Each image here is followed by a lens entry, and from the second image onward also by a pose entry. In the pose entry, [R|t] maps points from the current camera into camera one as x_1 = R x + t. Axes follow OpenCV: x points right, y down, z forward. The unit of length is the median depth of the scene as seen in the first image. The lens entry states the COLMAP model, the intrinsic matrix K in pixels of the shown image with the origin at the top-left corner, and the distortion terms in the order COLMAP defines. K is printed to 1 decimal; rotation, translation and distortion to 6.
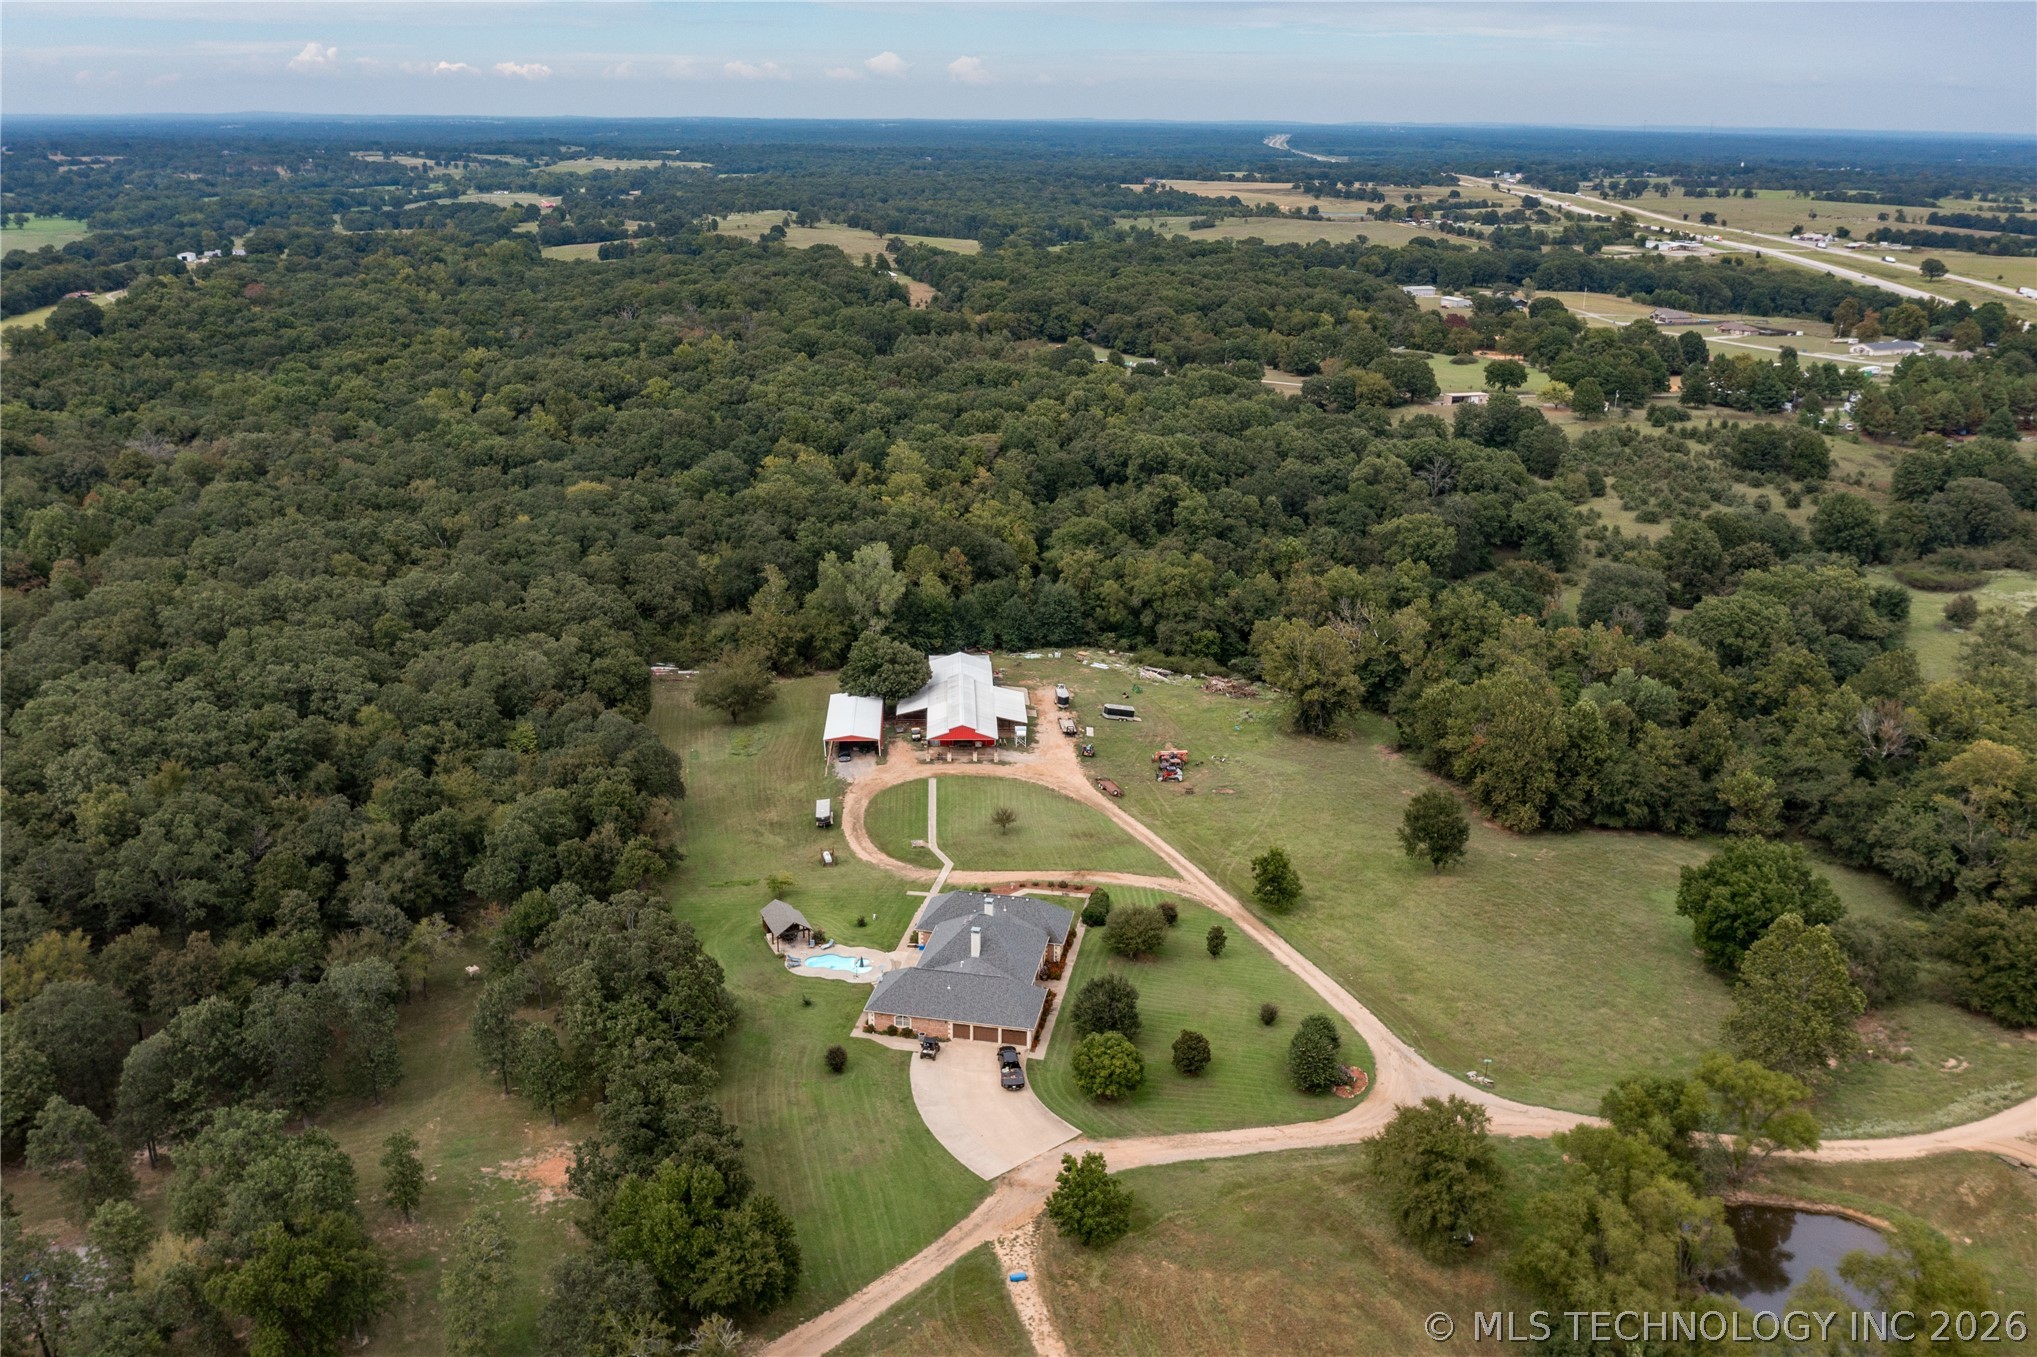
lens RADIAL K [[1624.4, 0, 1024.1], [0, 1624.4, 580.9], [0, 0, 1]] dist [-0.034894, -0.001066]
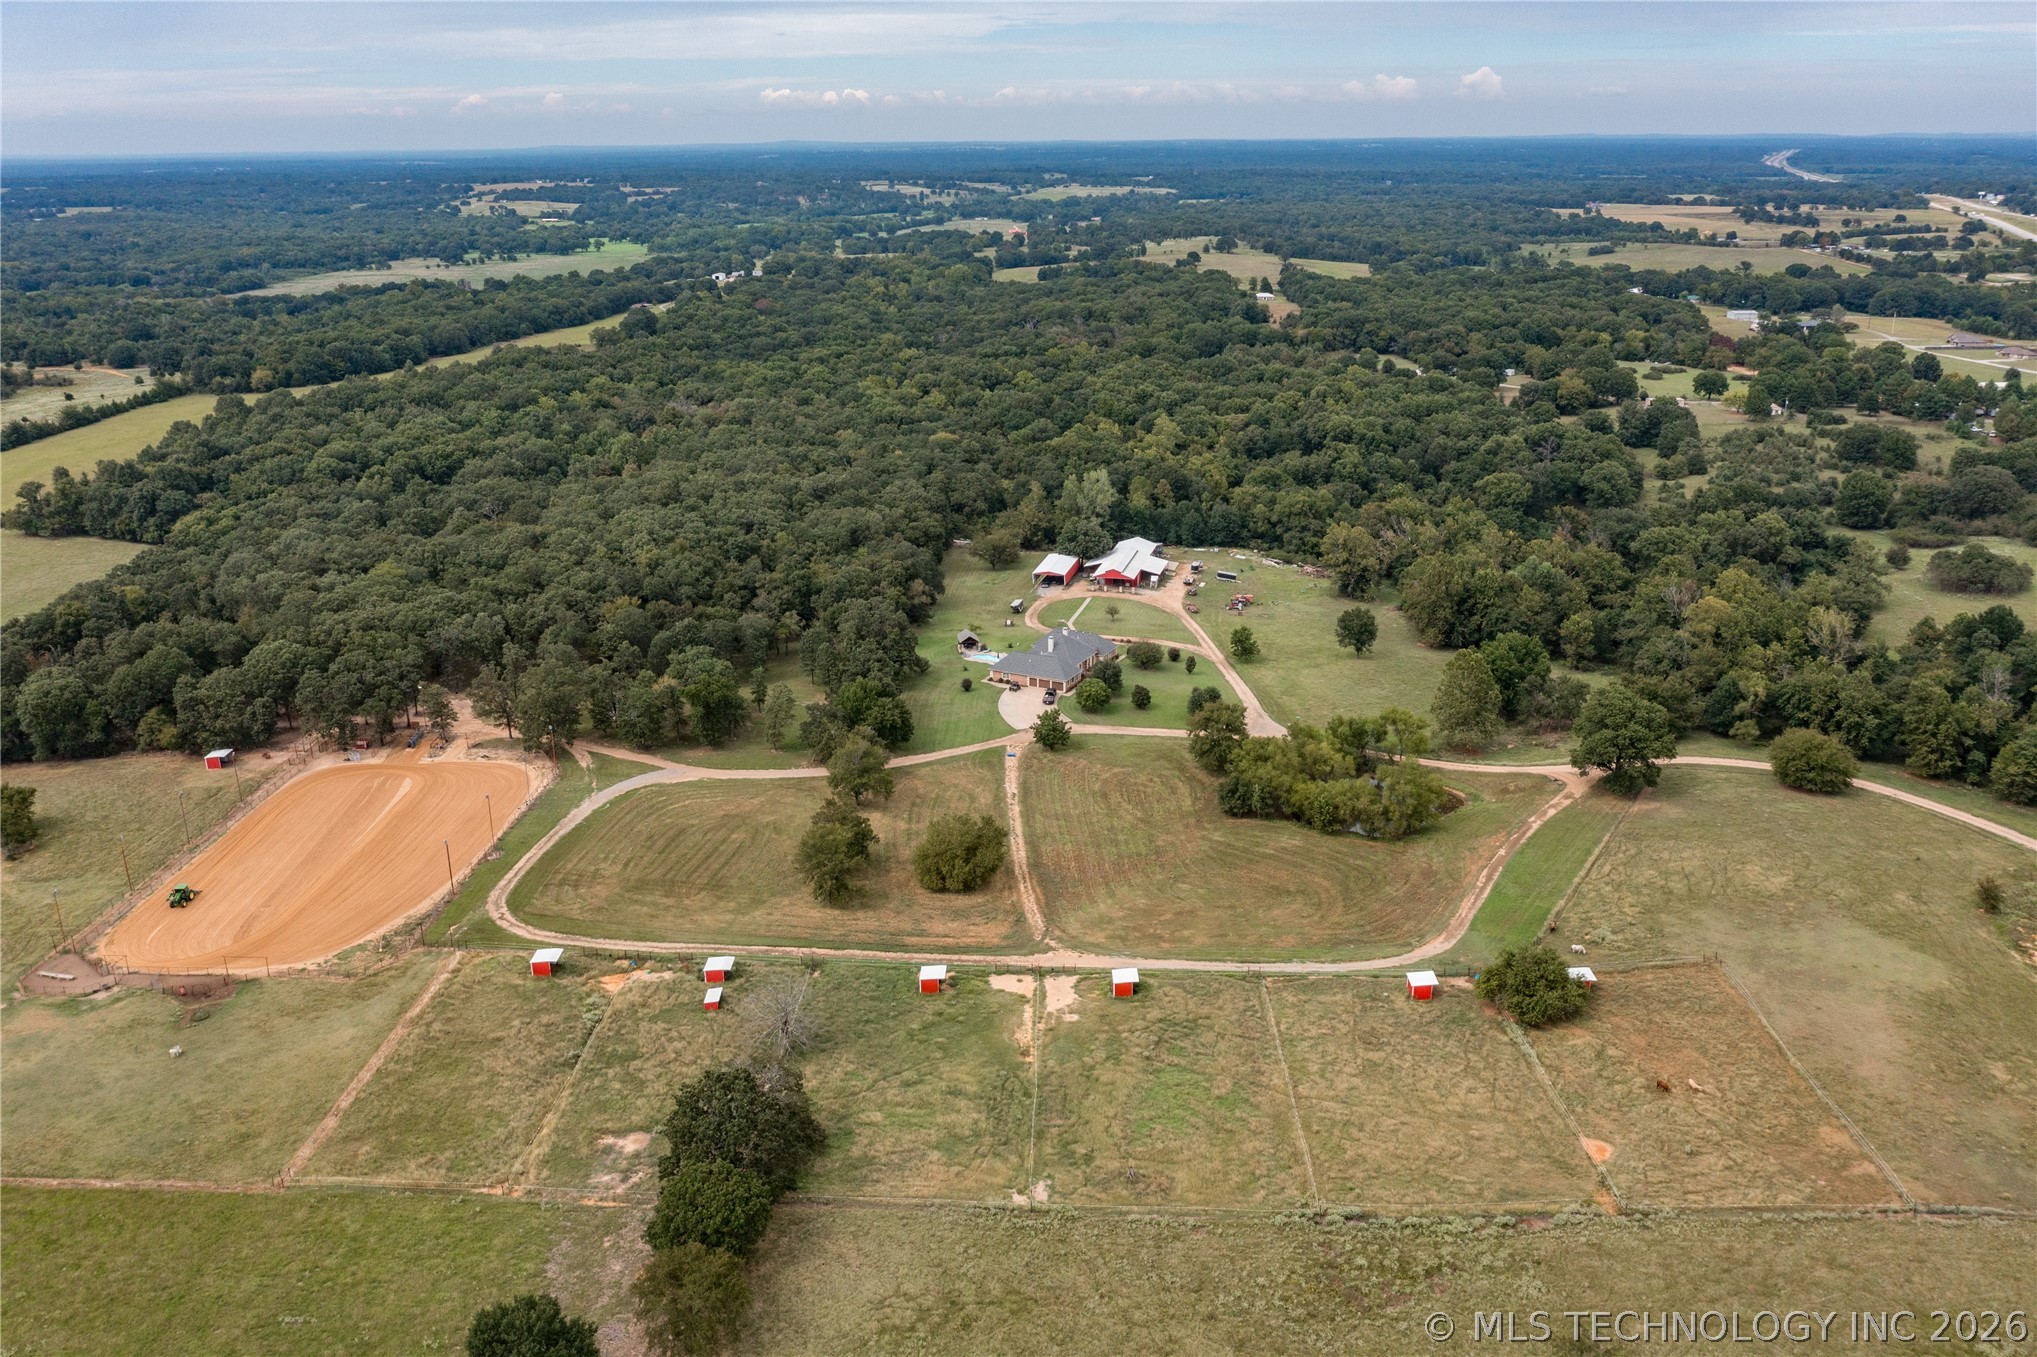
lens RADIAL K [[1608.2, 0, 1015.9], [0, 1608.2, 620.1], [0, 0, 1]] dist [-0.031272, -0.000886]
pose [[0.956021, 0.063477, -0.286348, 0.173137], [-0.059502, 0.997973, 0.022570, 0.055571], [0.287200, -0.004539, 0.957860, -0.307506]]
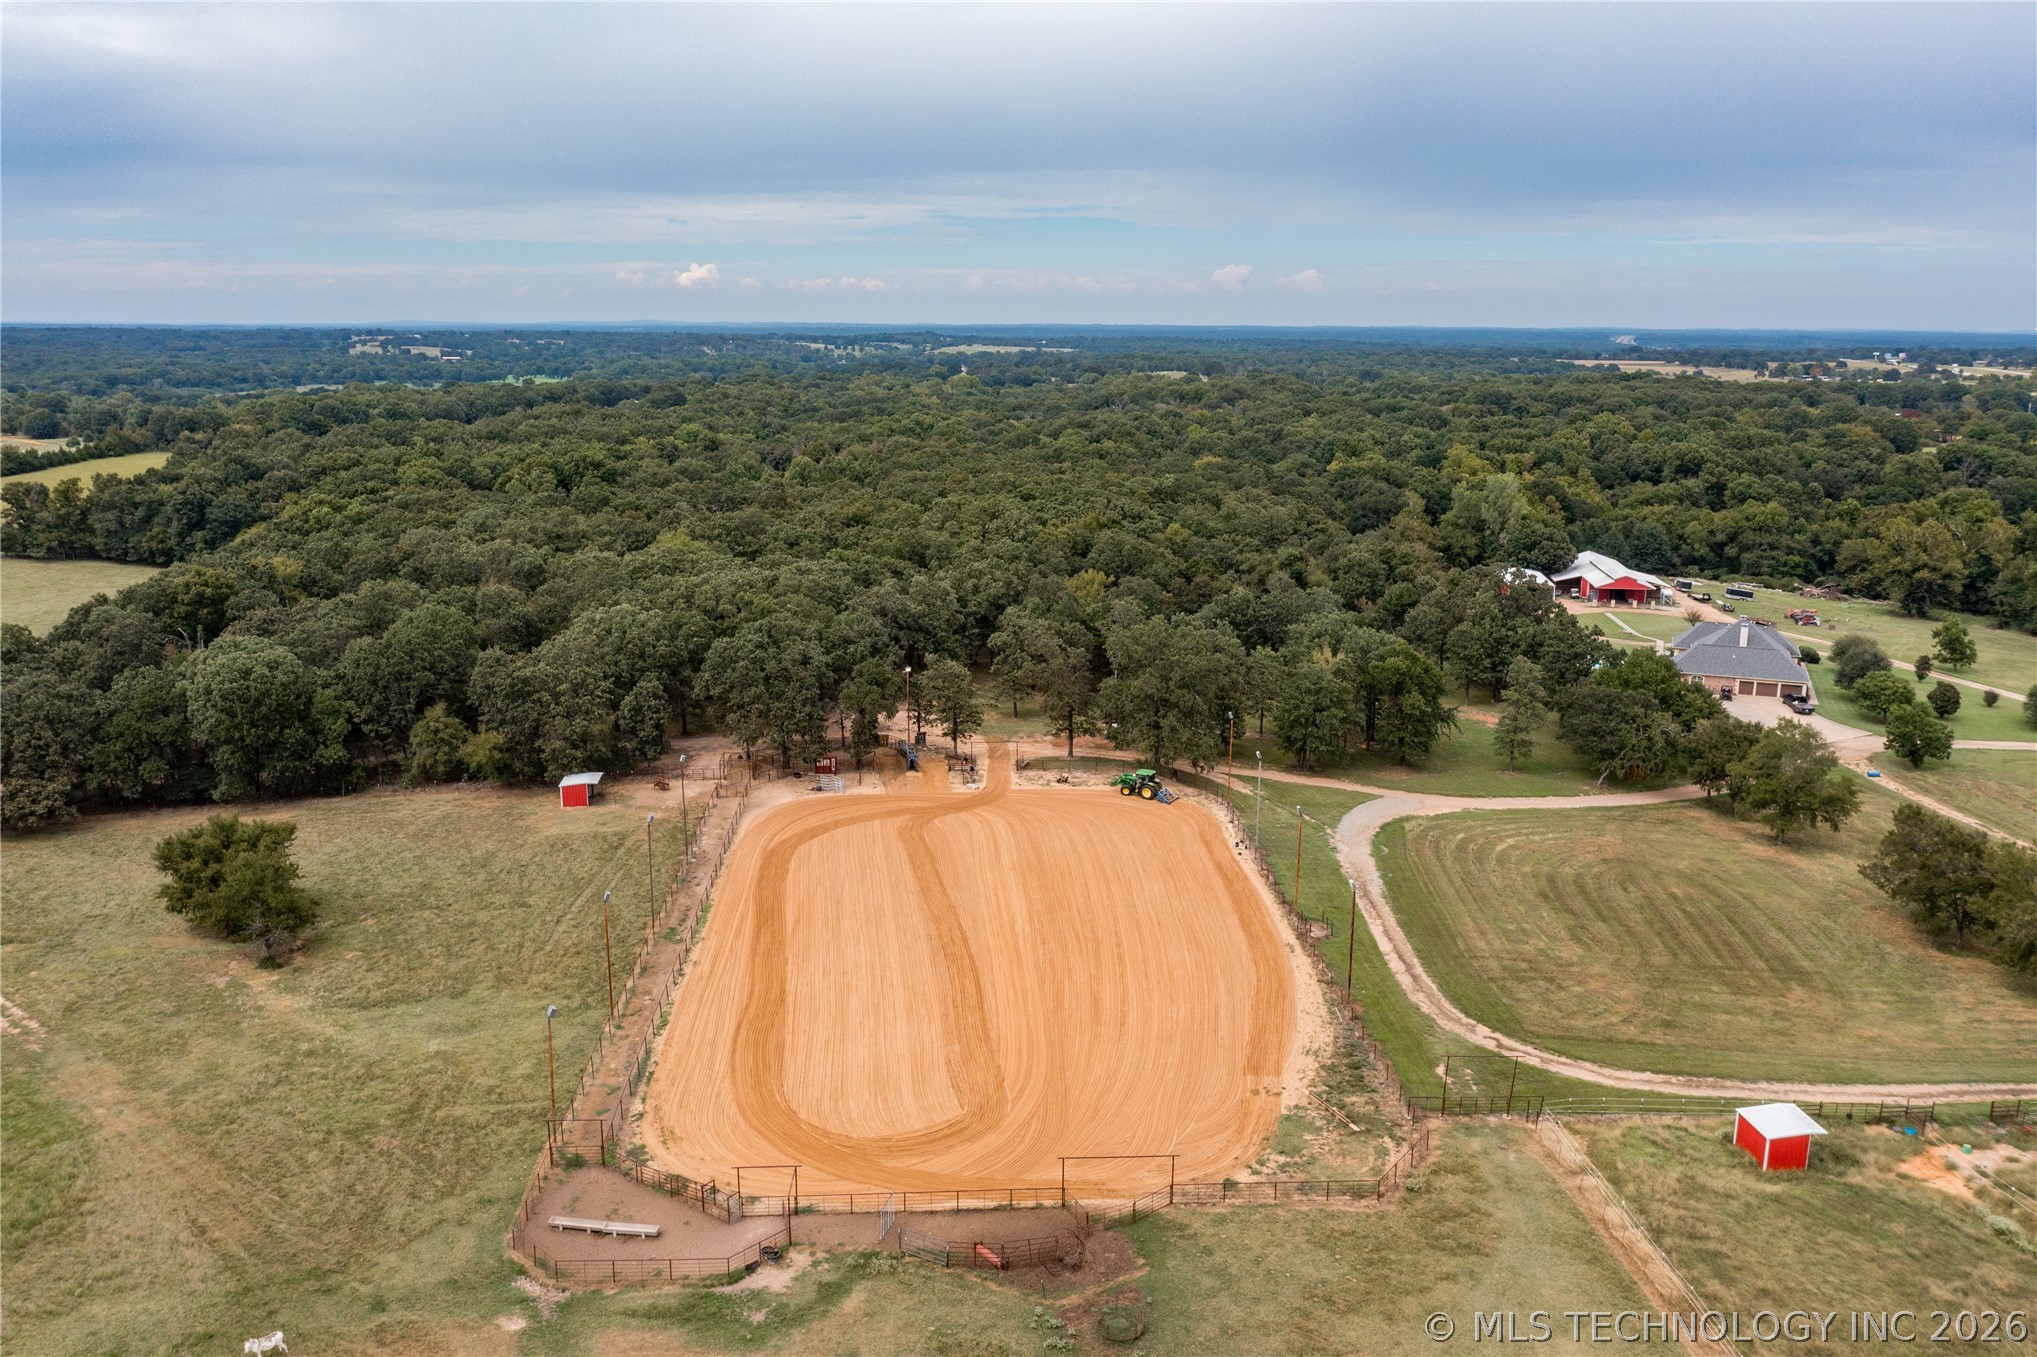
lens RADIAL K [[1595.9, 0, 1021.3], [0, 1595.9, 648.3], [0, 0, 1]] dist [-0.030991, -0.001046]
pose [[0.980193, 0.033409, -0.195205, -0.125575], [-0.049010, 0.995930, -0.075641, 0.128979], [0.191883, 0.083710, 0.977841, -0.124406]]
